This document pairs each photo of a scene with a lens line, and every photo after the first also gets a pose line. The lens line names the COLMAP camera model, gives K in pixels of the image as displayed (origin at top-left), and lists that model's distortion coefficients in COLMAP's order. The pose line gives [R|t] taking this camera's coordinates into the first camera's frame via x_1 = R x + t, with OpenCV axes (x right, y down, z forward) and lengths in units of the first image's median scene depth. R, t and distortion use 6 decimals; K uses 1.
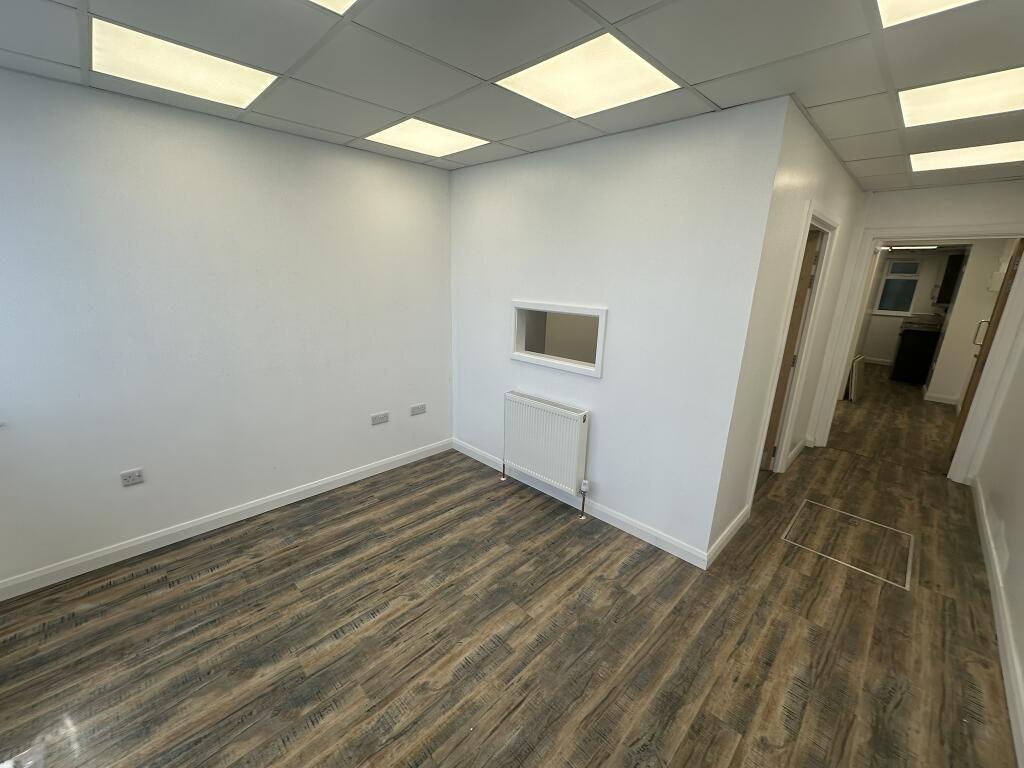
lens RADIAL K [[407.0, 0, 509.8], [0, 407.0, 383.2], [0, 0, 1]] dist [-0.003822, 0.000367]
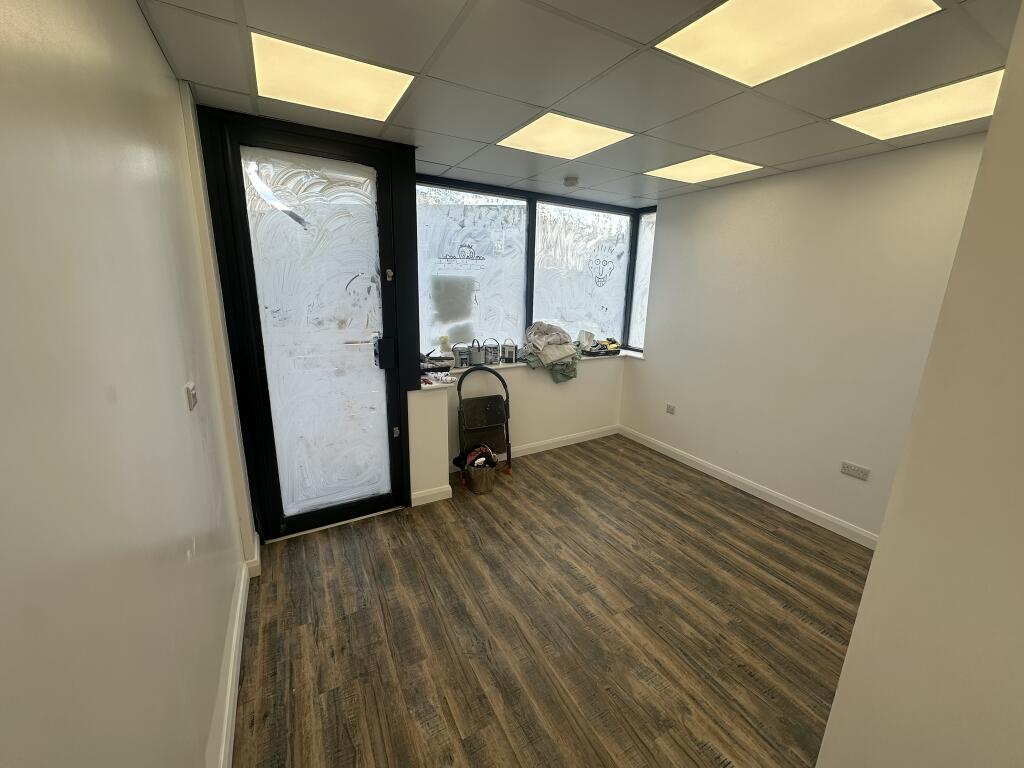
lens RADIAL K [[407.0, 0, 509.9], [0, 407.0, 383.0], [0, 0, 1]] dist [-0.003822, 0.000367]
pose [[-0.270417, 0.198644, -0.942027, 0.914393], [-0.279400, 0.920178, 0.274241, -0.159953], [0.921309, 0.337362, -0.193331, 0.709265]]
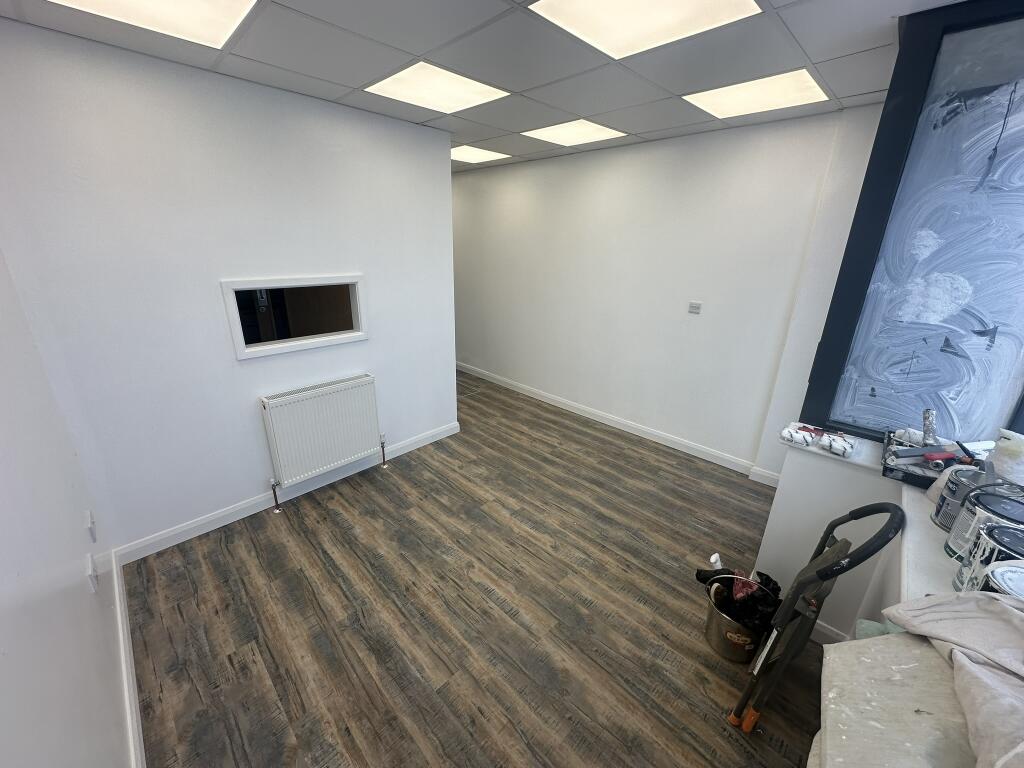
lens RADIAL K [[407.0, 0, 510.6], [0, 407.0, 382.0], [0, 0, 1]] dist [-0.003822, 0.000367]
pose [[-0.002976, -0.353387, 0.935473, -1.036552], [0.241432, 0.907549, 0.343606, -0.235740], [-0.970413, 0.226875, 0.082618, 0.695188]]
